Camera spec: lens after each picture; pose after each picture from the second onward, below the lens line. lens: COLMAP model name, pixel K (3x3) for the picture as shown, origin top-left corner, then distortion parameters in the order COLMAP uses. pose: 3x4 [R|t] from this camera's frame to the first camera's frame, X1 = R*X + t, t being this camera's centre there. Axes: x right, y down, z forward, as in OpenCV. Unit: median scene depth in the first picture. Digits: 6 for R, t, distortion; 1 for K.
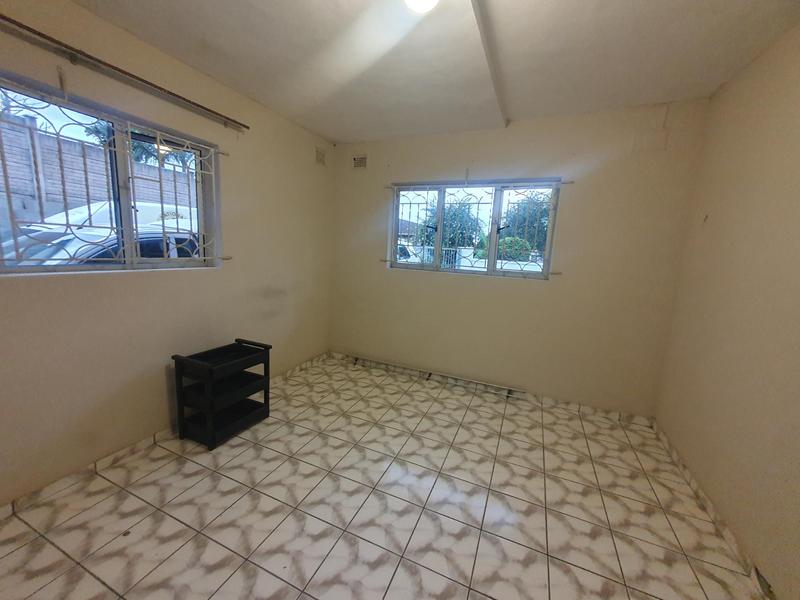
lens RADIAL K [[316.2, 0, 400.7], [0, 316.2, 299.7], [0, 0, 1]] dist [0.005773, 0.001427]
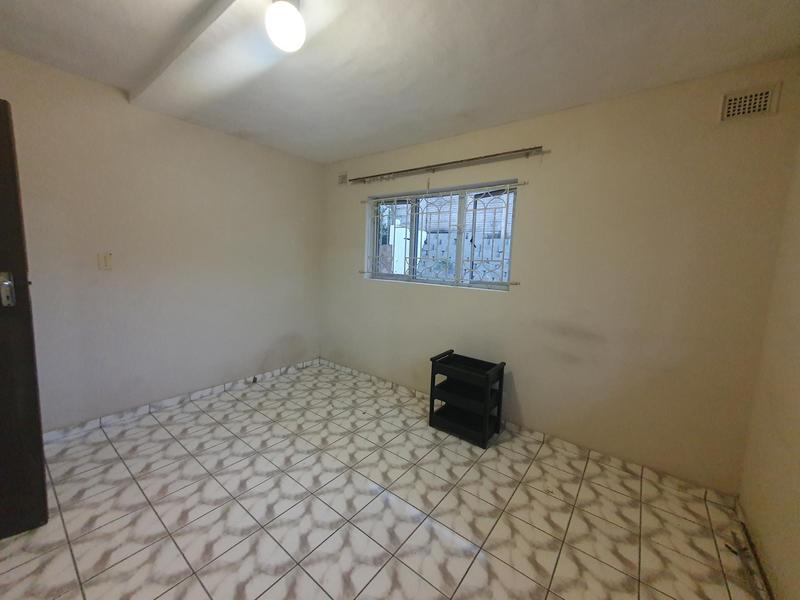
lens RADIAL K [[316.2, 0, 400.7], [0, 316.2, 298.3], [0, 0, 1]] dist [0.005773, 0.001427]
pose [[-0.252114, 0.050470, -0.966381, 0.564433], [-0.208456, 0.972361, 0.105165, -0.119149], [0.944979, 0.227961, -0.234625, 0.941398]]
